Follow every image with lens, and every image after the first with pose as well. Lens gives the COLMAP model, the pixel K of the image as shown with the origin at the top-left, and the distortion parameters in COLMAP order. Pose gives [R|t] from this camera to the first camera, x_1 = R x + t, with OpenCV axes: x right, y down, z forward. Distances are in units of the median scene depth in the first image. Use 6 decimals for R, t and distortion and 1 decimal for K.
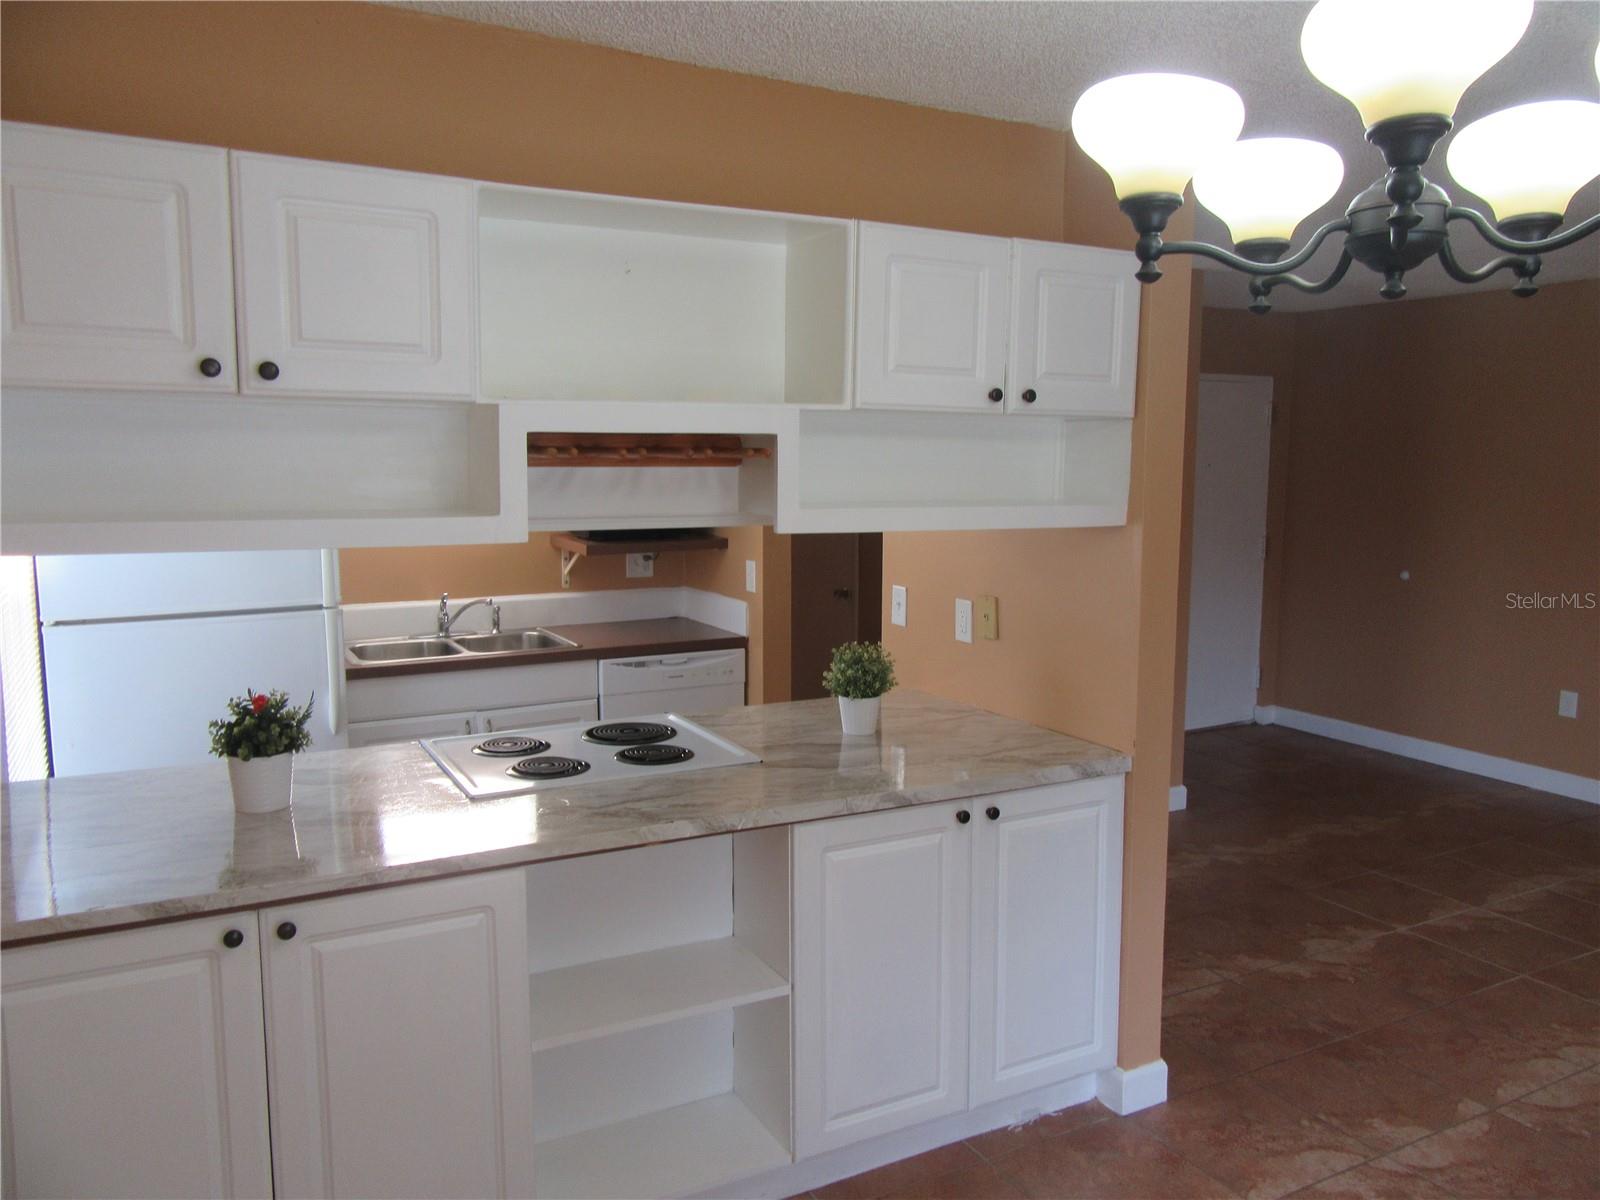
lens RADIAL K [[1195.5, 0, 800.0], [0, 1195.5, 600.0], [0, 0, 1]] dist [-0.010308, 0.027733]
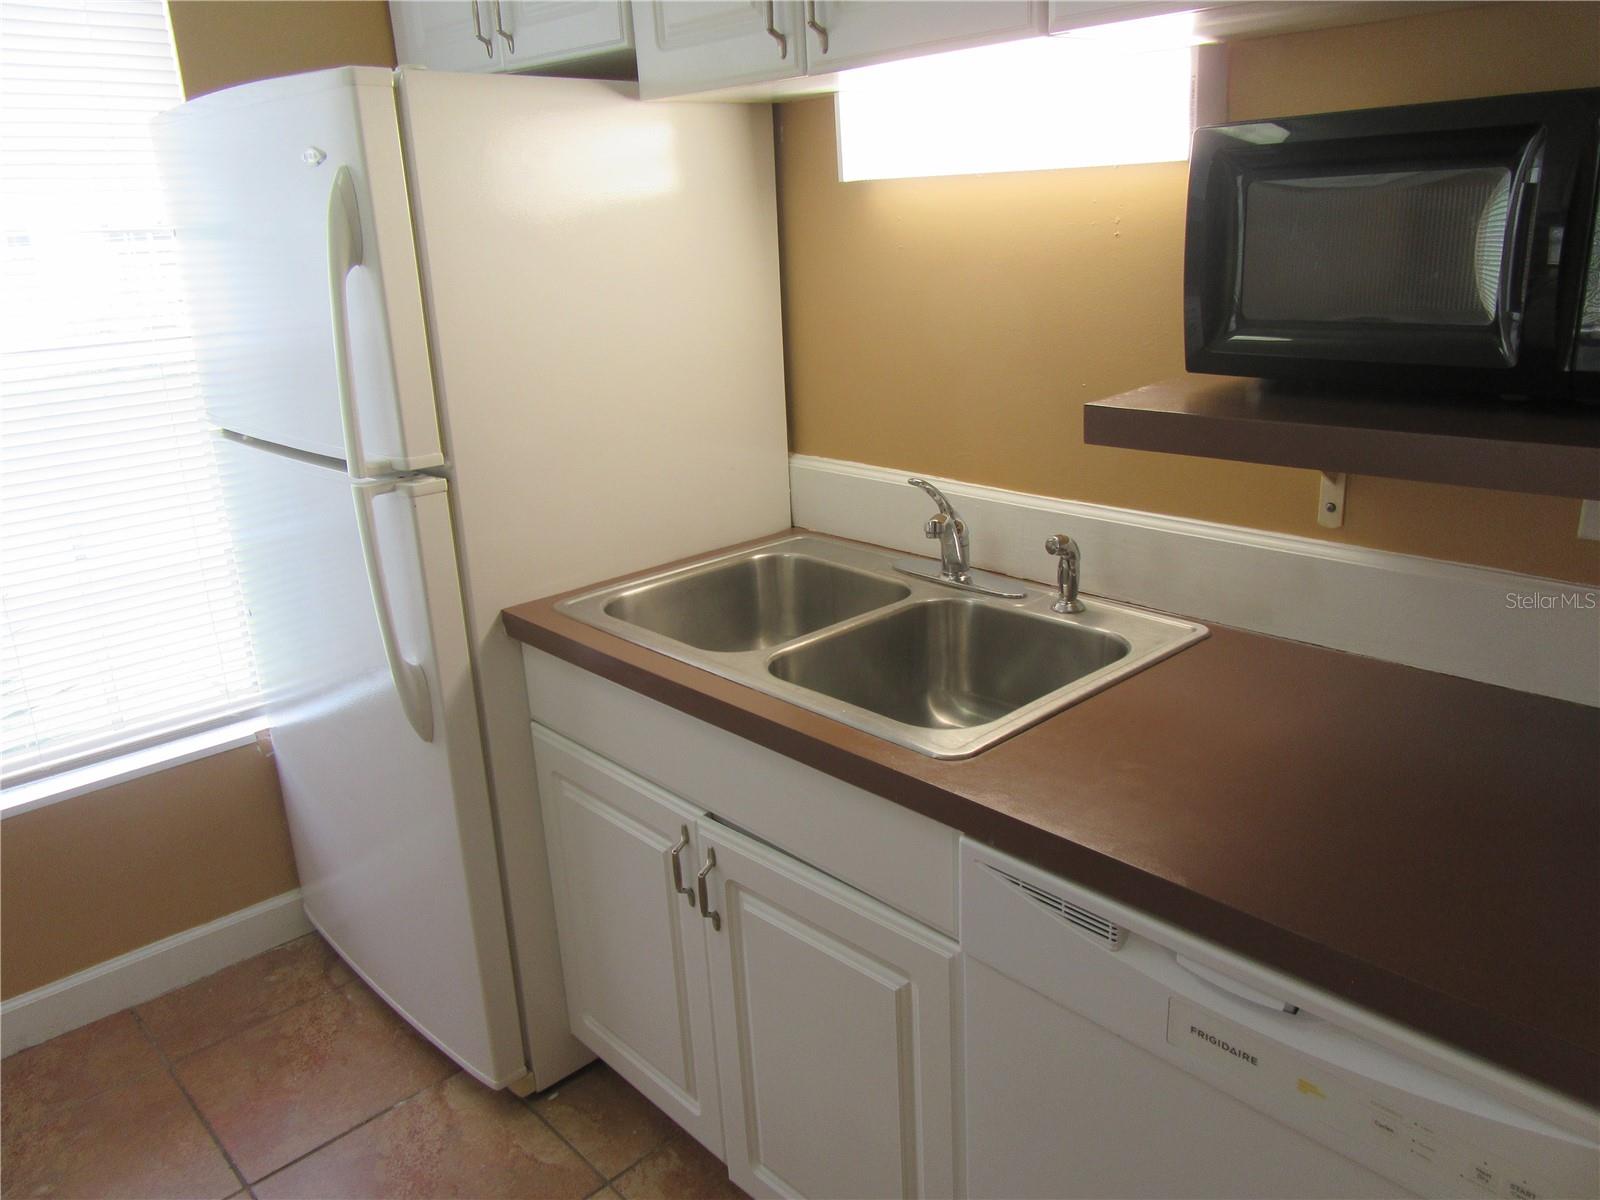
lens RADIAL K [[1185.7, 0, 822.9], [0, 1185.7, 594.5], [0, 0, 1]] dist [-0.003612, 0.000969]
pose [[0.264717, 0.285592, -0.921066, 0.055928], [-0.079146, 0.958351, 0.274406, -0.070503], [0.961073, 0.000259, 0.276295, 0.846484]]
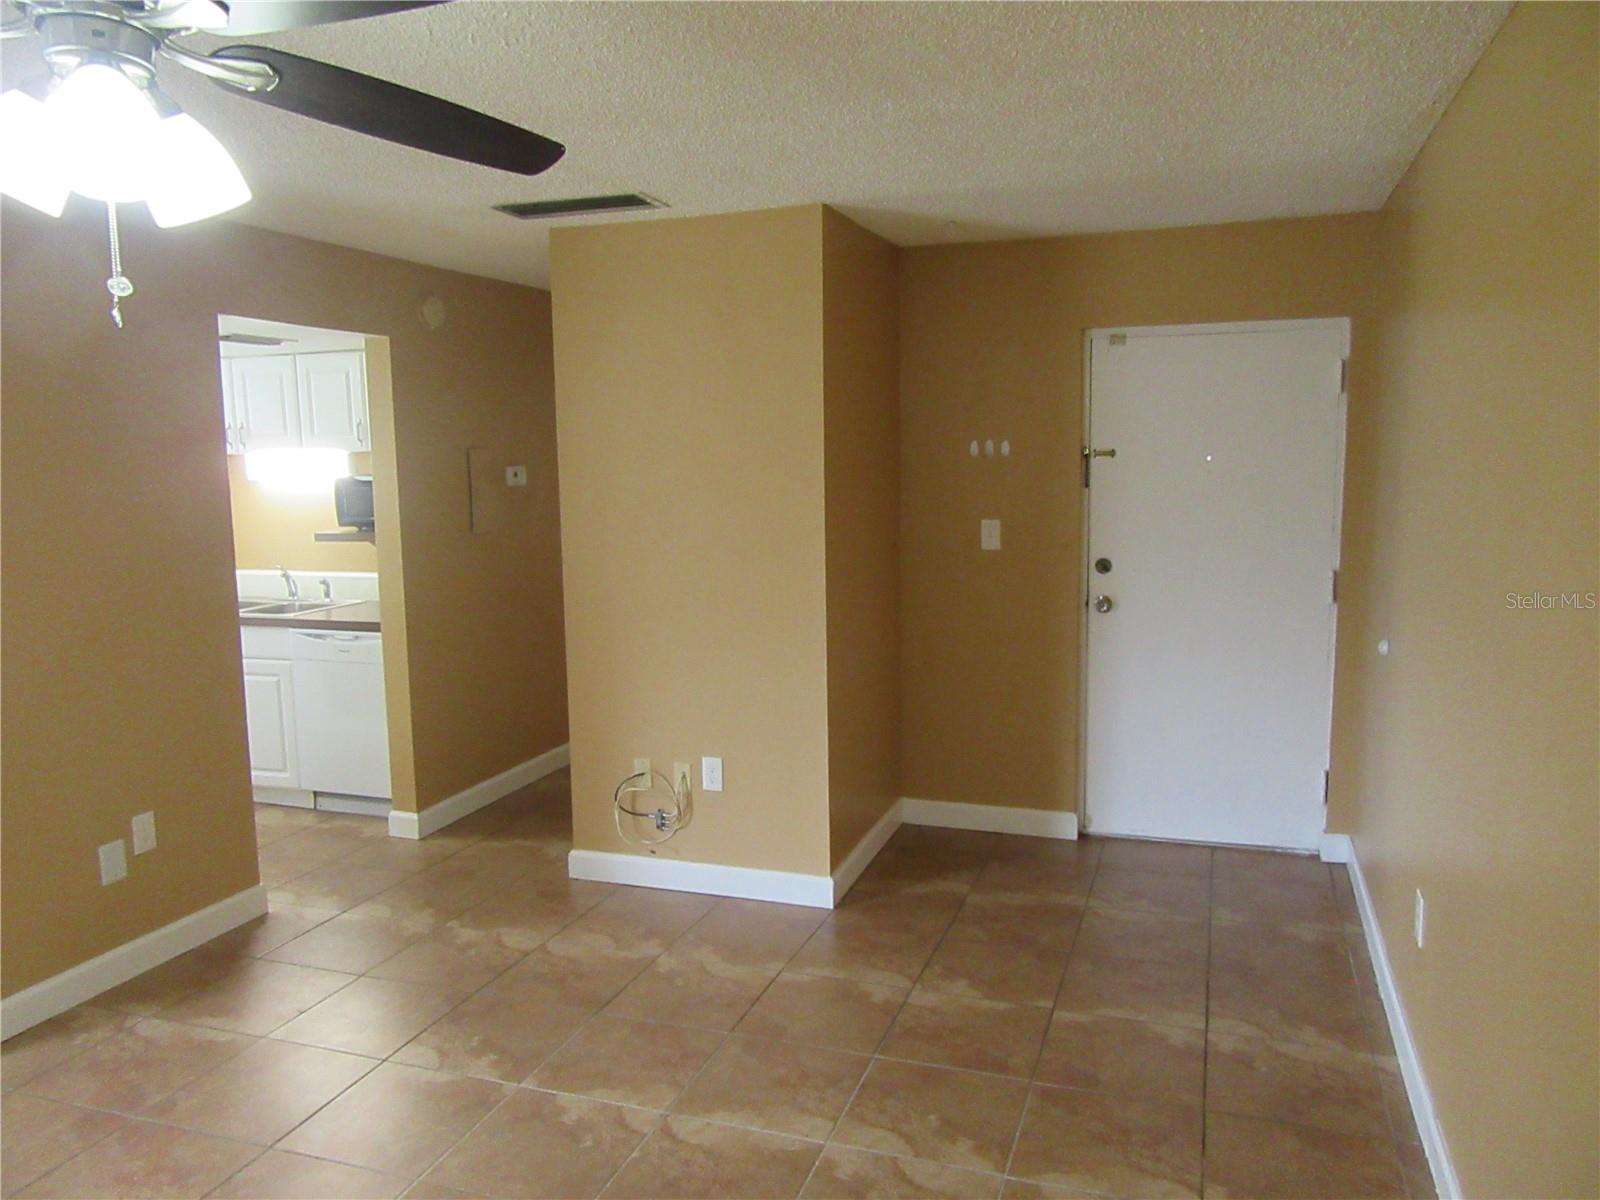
lens RADIAL K [[1195.5, 0, 800.0], [0, 1195.5, 600.0], [0, 0, 1]] dist [-0.010308, 0.027733]
pose [[0.672554, 0.081918, -0.735500, 1.000393], [-0.074335, 0.996306, 0.042992, -0.064288], [0.736305, 0.025759, 0.676159, 0.535439]]
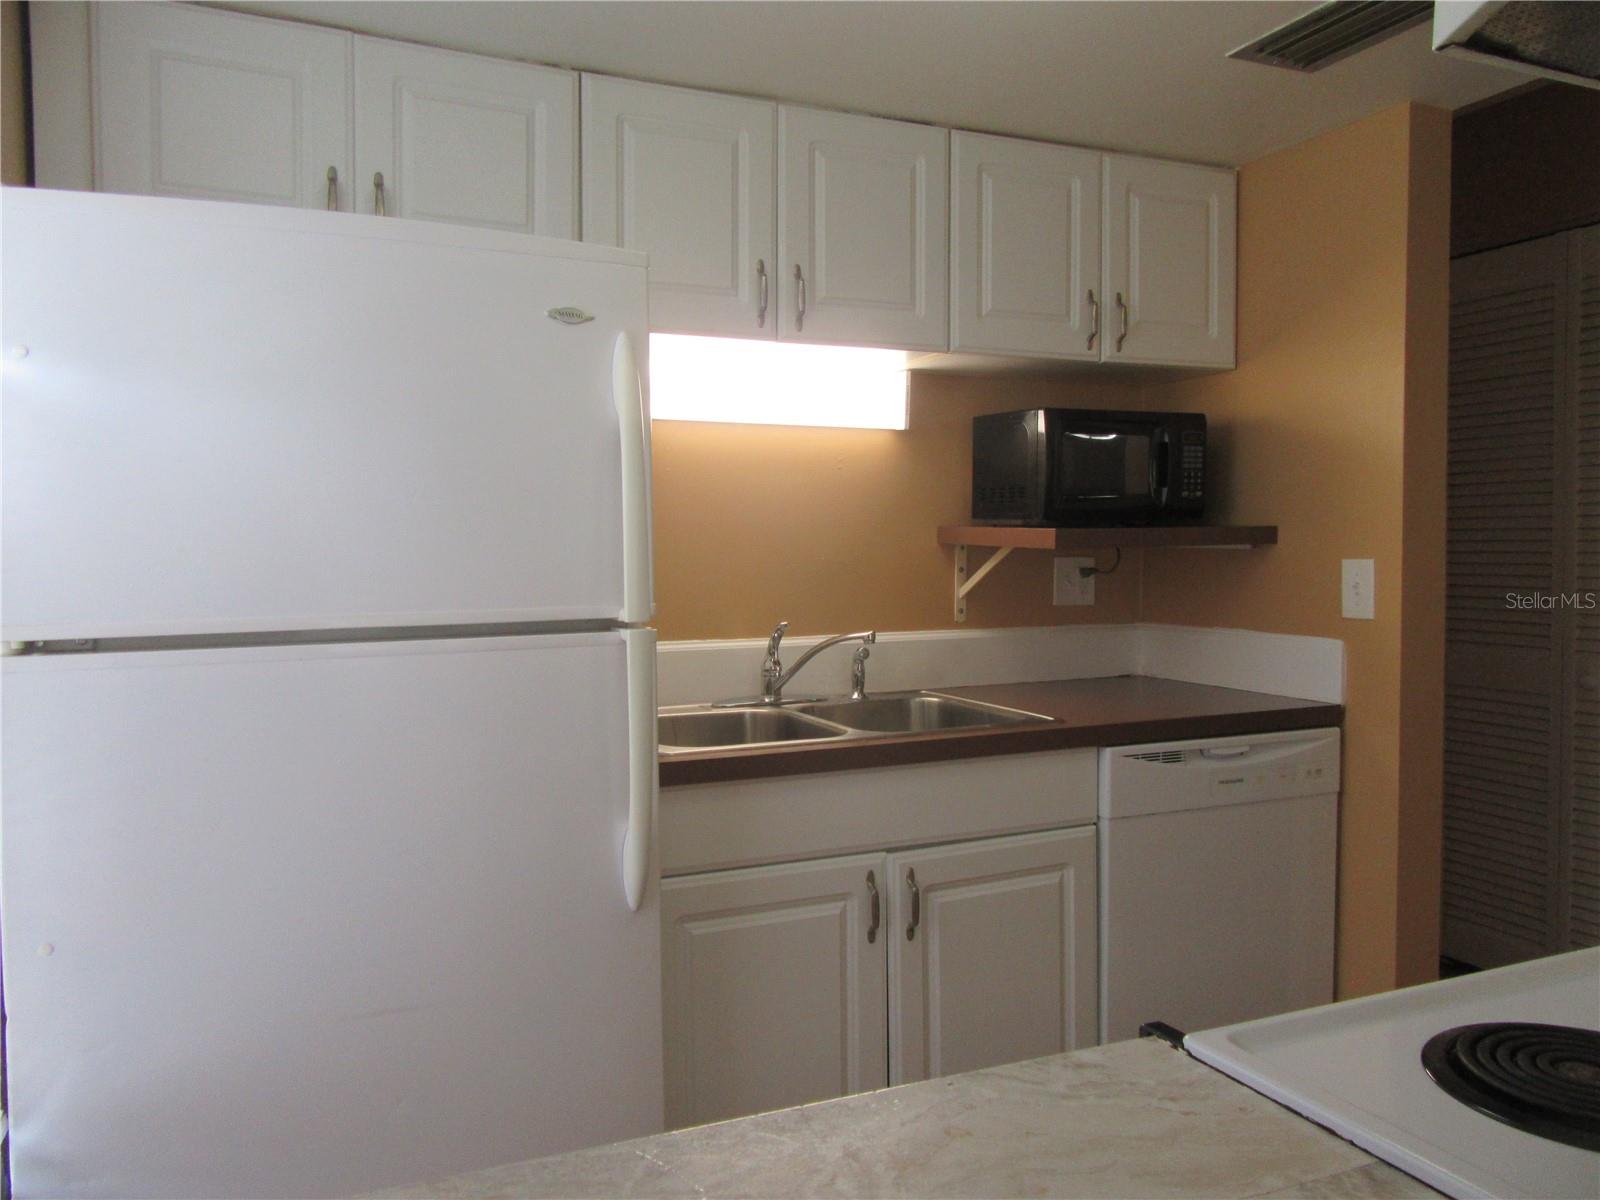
lens RADIAL K [[1195.5, 0, 800.0], [0, 1195.5, 600.0], [0, 0, 1]] dist [-0.010308, 0.027733]
pose [[0.996621, -0.006852, -0.081852, -0.240244], [0.000430, 0.996937, -0.078212, 0.025783], [0.082137, 0.077913, 0.993571, 0.456942]]
